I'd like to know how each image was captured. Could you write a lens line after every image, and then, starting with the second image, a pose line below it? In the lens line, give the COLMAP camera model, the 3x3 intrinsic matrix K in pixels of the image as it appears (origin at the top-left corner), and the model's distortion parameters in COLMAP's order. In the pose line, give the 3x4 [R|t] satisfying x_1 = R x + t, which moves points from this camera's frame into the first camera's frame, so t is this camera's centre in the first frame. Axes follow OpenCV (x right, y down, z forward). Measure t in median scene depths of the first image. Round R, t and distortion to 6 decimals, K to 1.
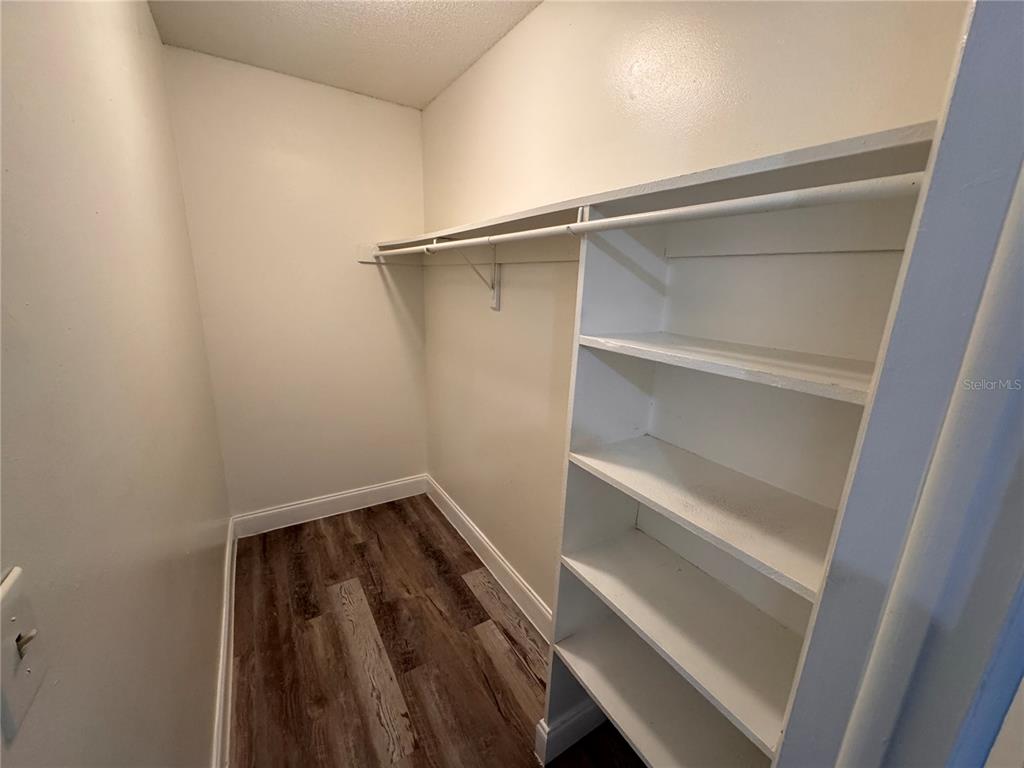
lens RADIAL K [[409.6, 0, 511.9], [0, 409.6, 383.0], [0, 0, 1]] dist [-0.000933, 0.000076]
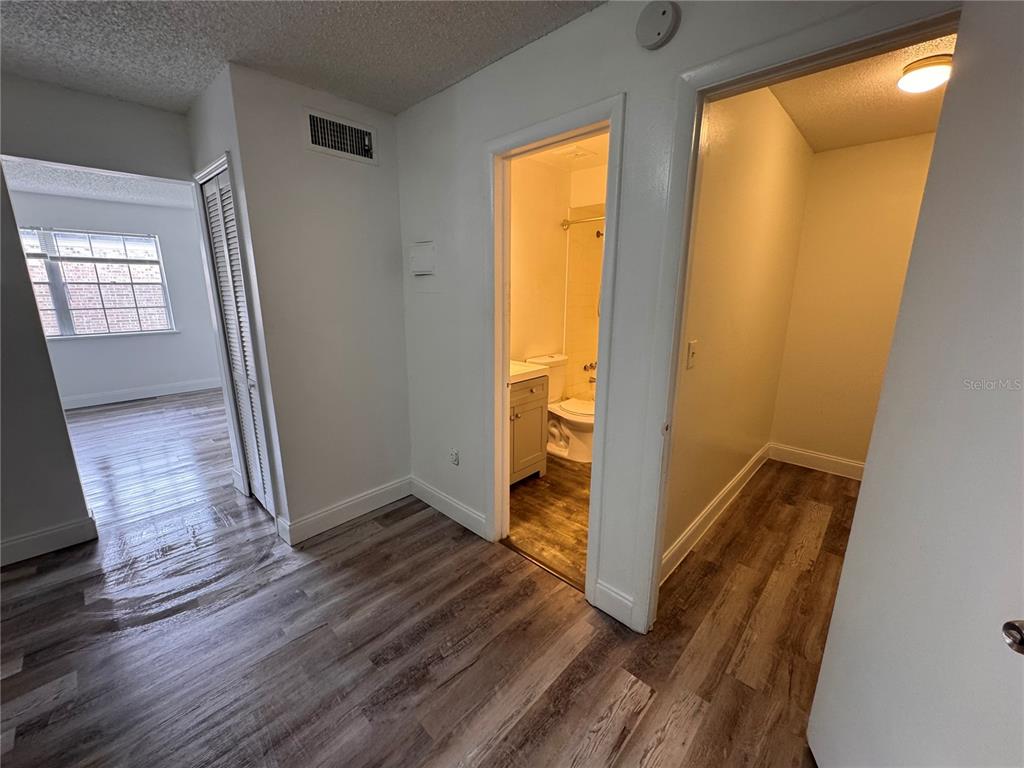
lens RADIAL K [[409.6, 0, 511.9], [0, 409.6, 383.0], [0, 0, 1]] dist [-0.000933, 0.000076]
pose [[0.249711, 0.183043, -0.950863, 0.676542], [-0.230497, 0.964981, 0.125228, 0.192658], [0.940487, 0.187900, 0.283158, -0.532876]]
